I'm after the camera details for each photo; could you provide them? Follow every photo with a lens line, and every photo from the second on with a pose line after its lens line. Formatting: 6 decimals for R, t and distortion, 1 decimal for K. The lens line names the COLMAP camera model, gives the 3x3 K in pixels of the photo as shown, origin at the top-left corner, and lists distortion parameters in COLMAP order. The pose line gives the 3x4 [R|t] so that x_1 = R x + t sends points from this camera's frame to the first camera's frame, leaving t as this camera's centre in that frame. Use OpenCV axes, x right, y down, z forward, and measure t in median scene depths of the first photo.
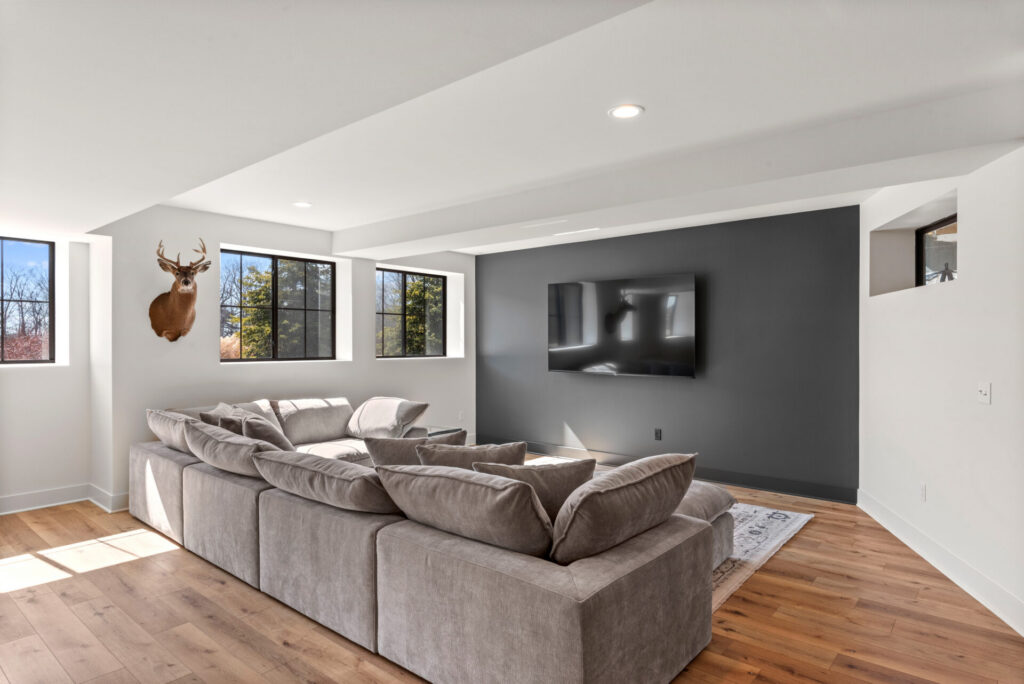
lens RADIAL K [[578.4, 0, 512.0], [0, 578.4, 342.0], [0, 0, 1]] dist [0.001579, 0.000181]
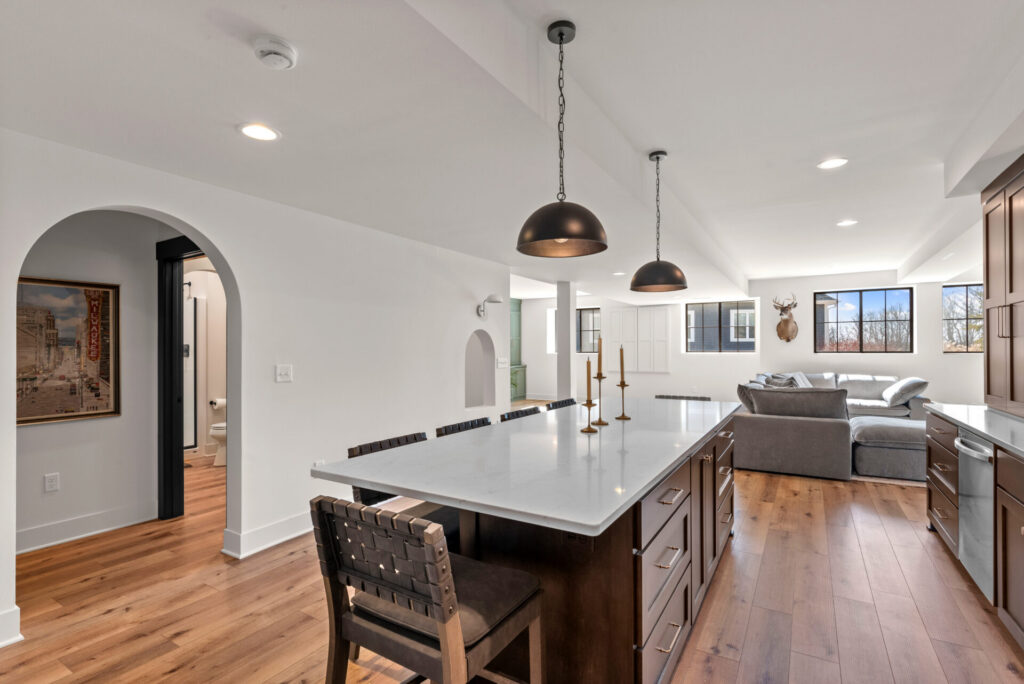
lens RADIAL K [[481.7, 0, 512.0], [0, 481.7, 342.0], [0, 0, 1]] dist [-0.000036, -0.000012]
pose [[0.140243, -0.016318, -0.989983, 0.930461], [0.003454, 0.999866, -0.015992, 0.021892], [0.990111, -0.001177, 0.140280, -0.215838]]
